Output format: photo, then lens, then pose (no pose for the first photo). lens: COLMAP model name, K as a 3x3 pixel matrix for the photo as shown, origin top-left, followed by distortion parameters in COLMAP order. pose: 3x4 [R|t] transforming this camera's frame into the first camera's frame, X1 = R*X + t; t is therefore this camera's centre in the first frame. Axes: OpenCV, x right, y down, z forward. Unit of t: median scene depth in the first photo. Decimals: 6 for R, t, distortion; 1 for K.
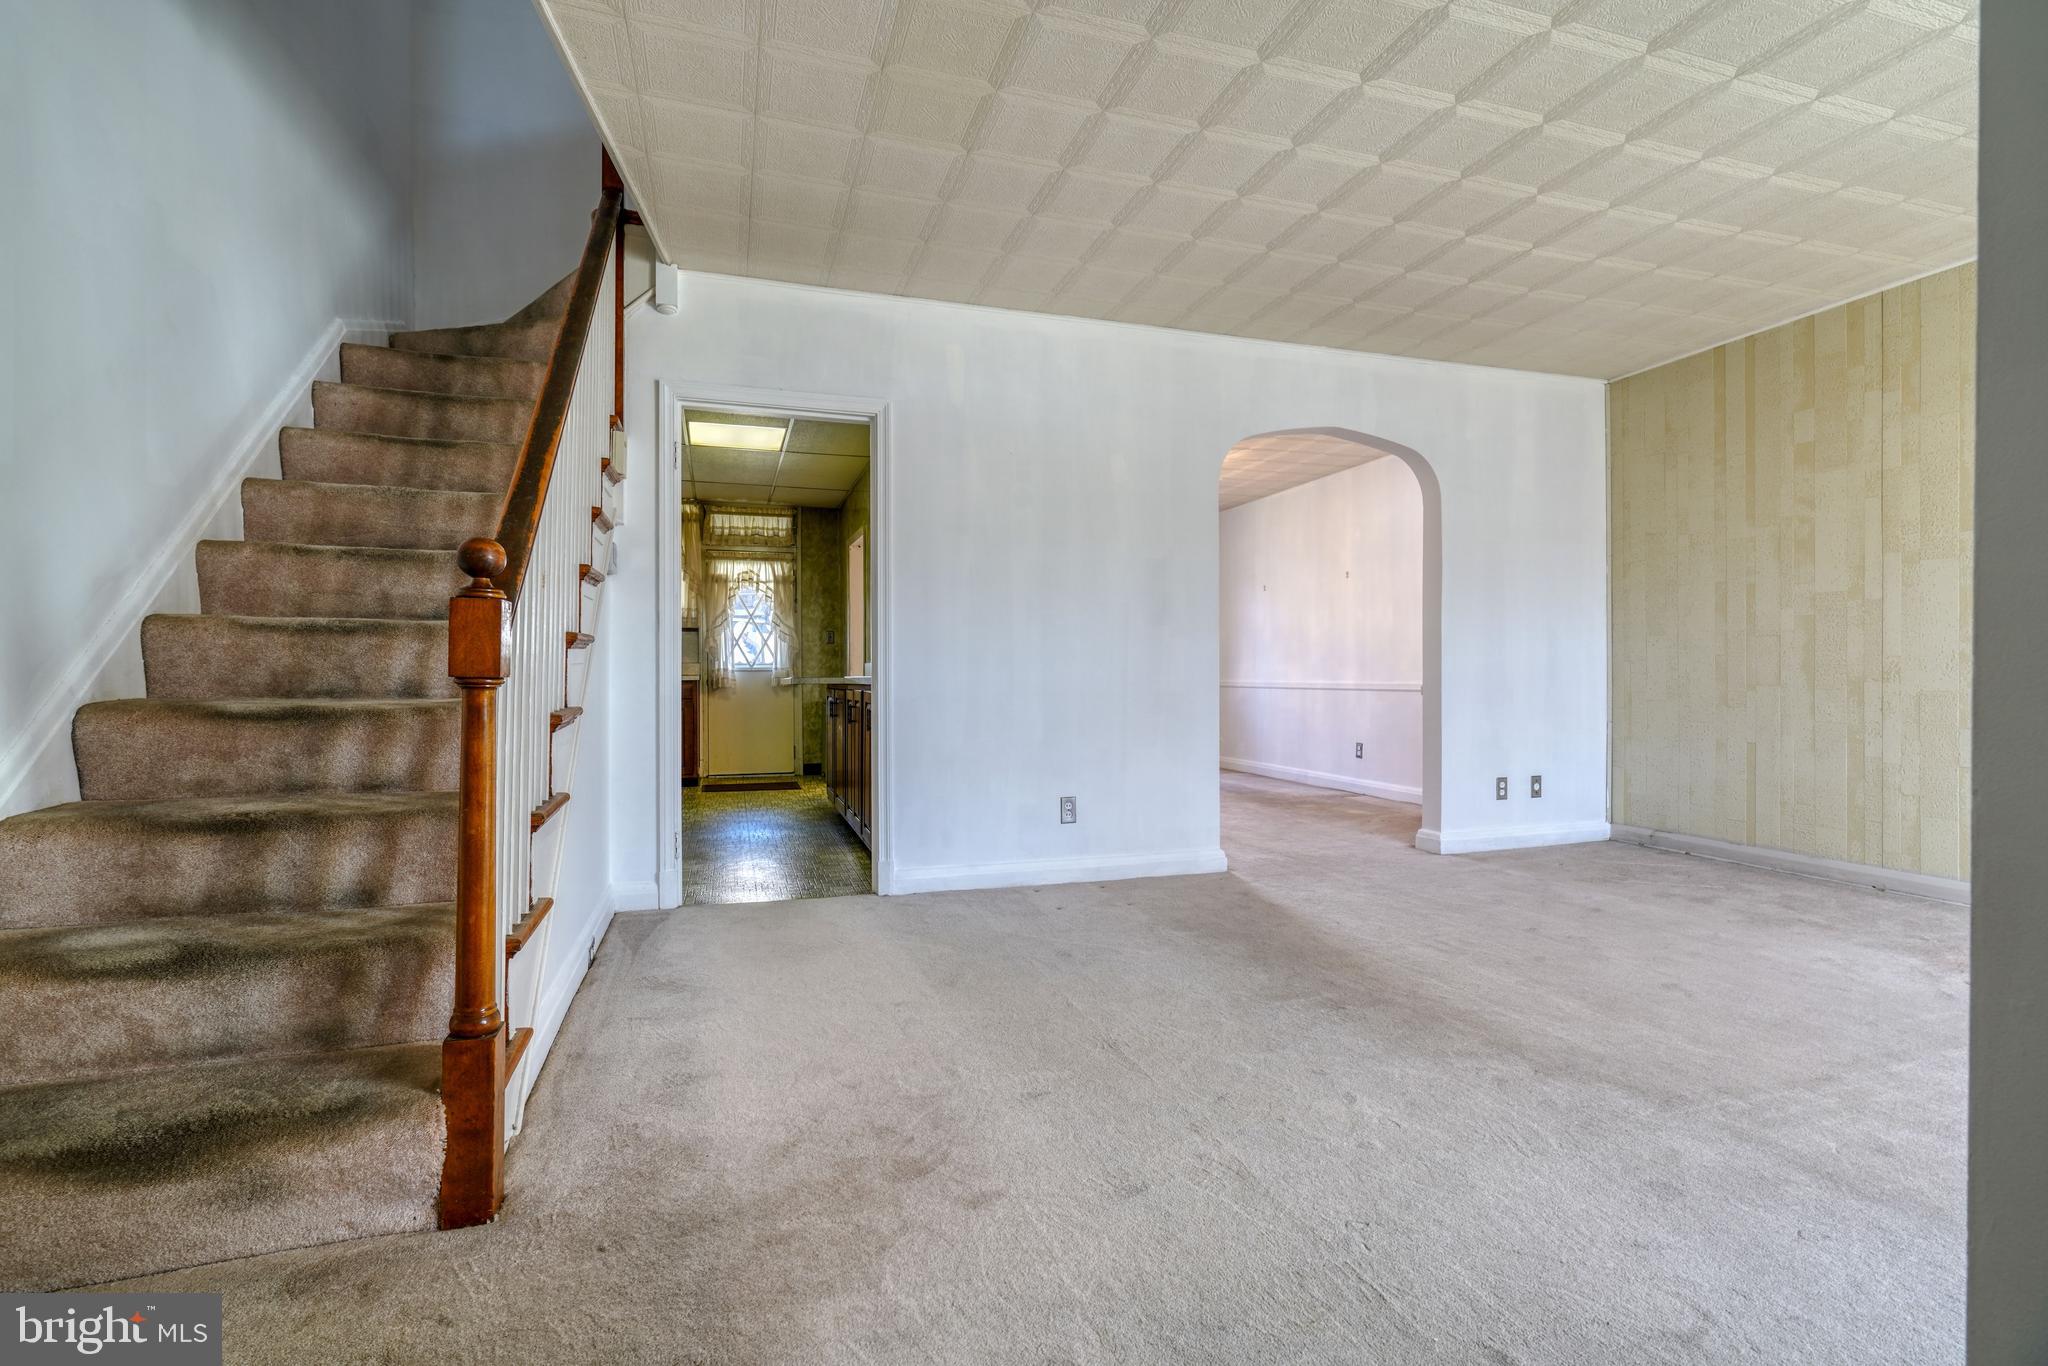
lens RADIAL K [[912.9, 0, 994.3], [0, 912.9, 678.7], [0, 0, 1]] dist [-0.004380, 0.000120]
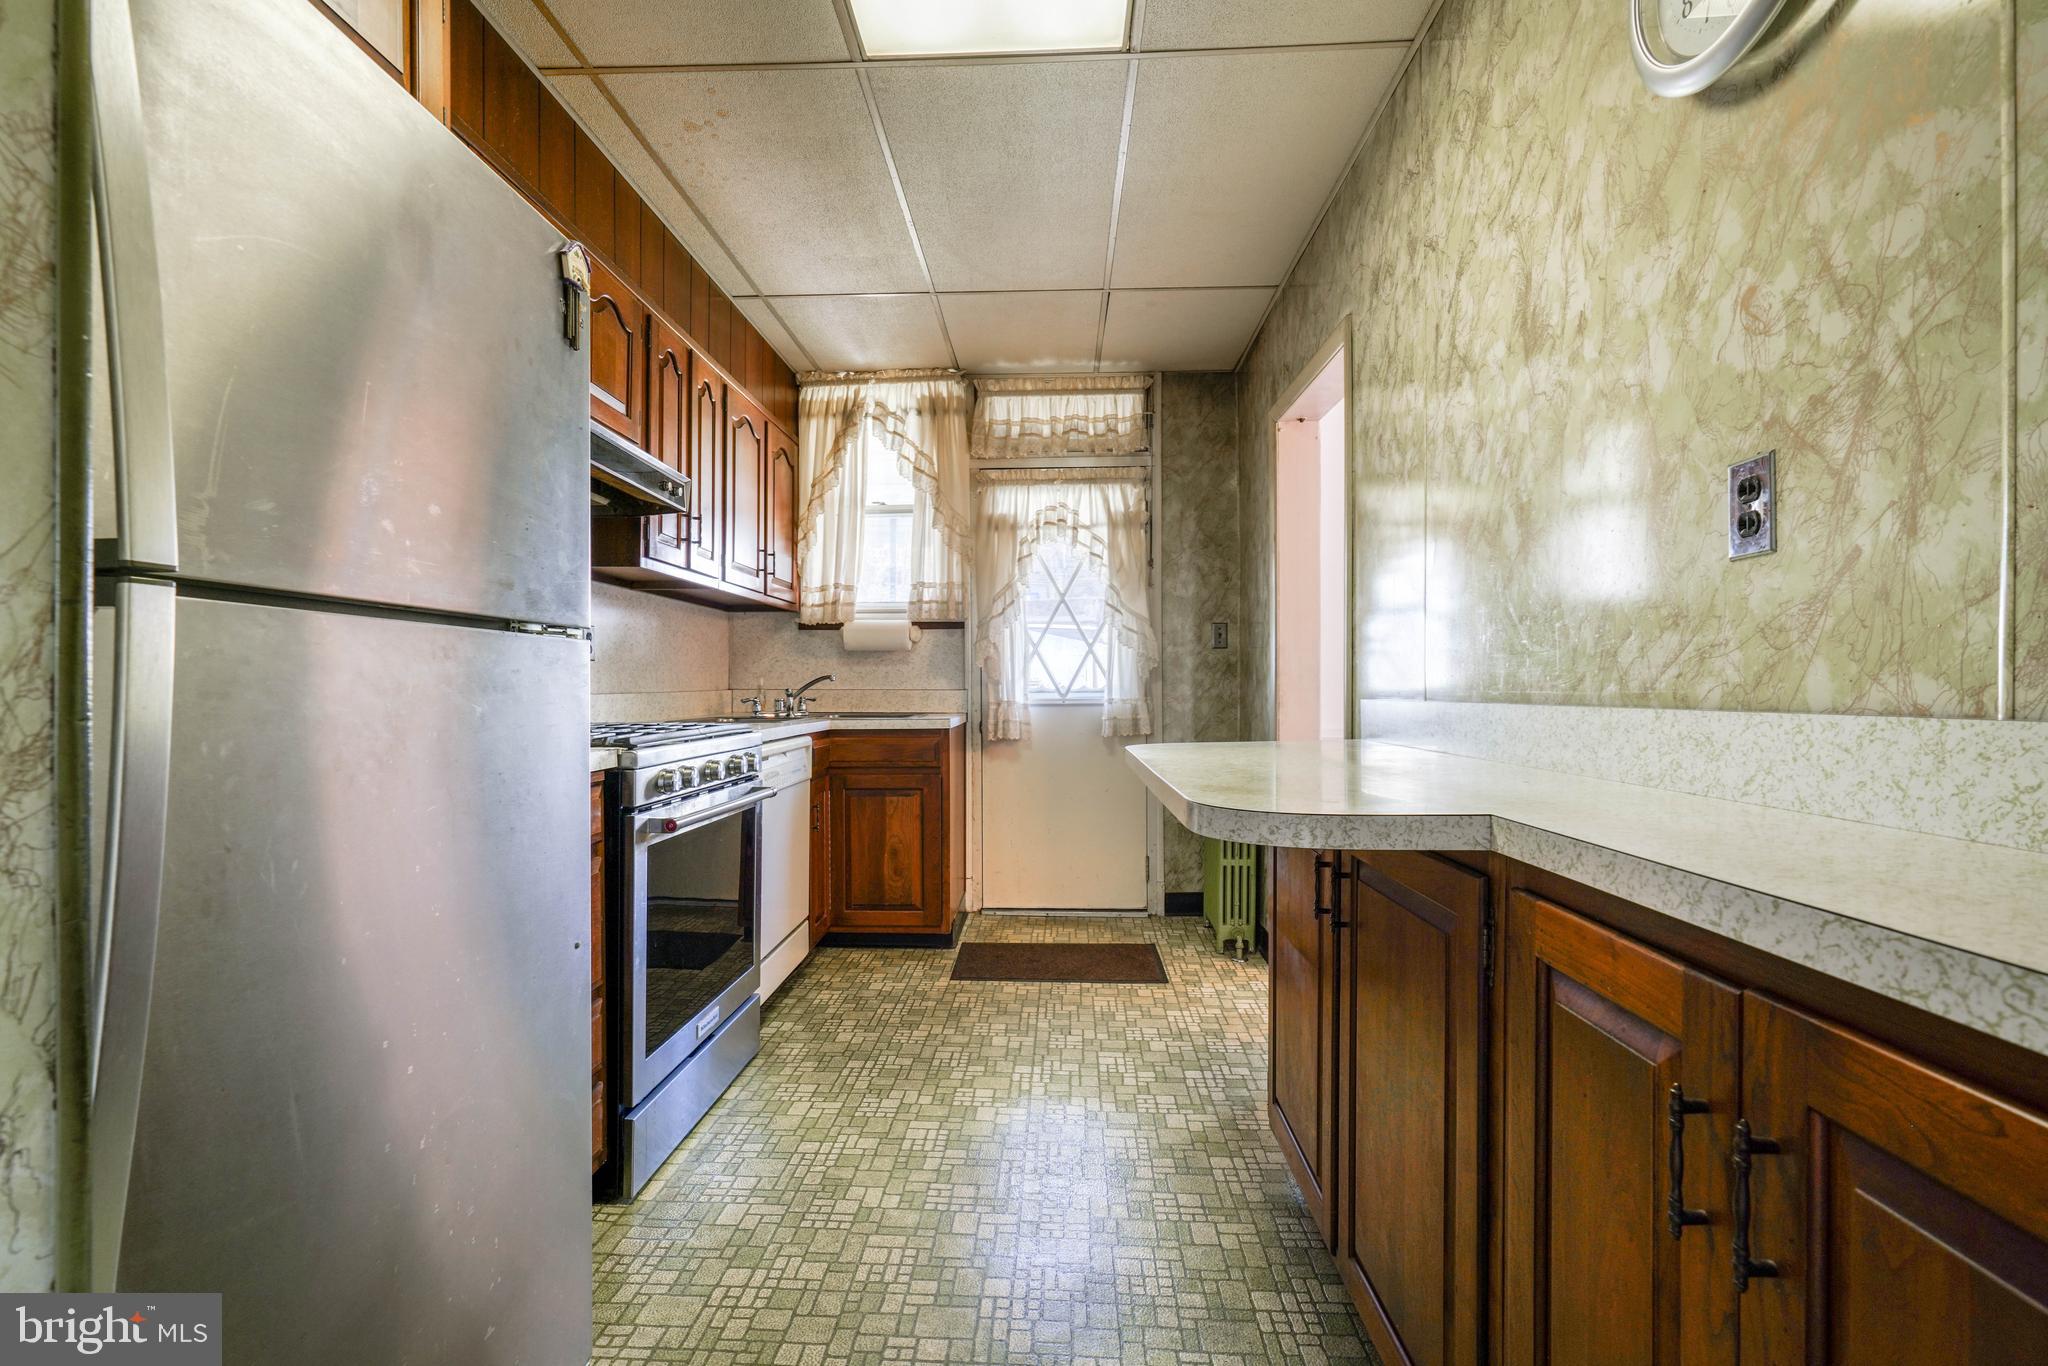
lens RADIAL K [[930.8, 0, 1024.0], [0, 930.8, 683.0], [0, 0, 1]] dist [0.000345, 0.000143]
pose [[0.946591, 0.001031, -0.322434, -0.121733], [-0.001181, 0.999999, -0.000270, -0.020563], [0.322434, 0.000636, 0.946592, 0.509639]]
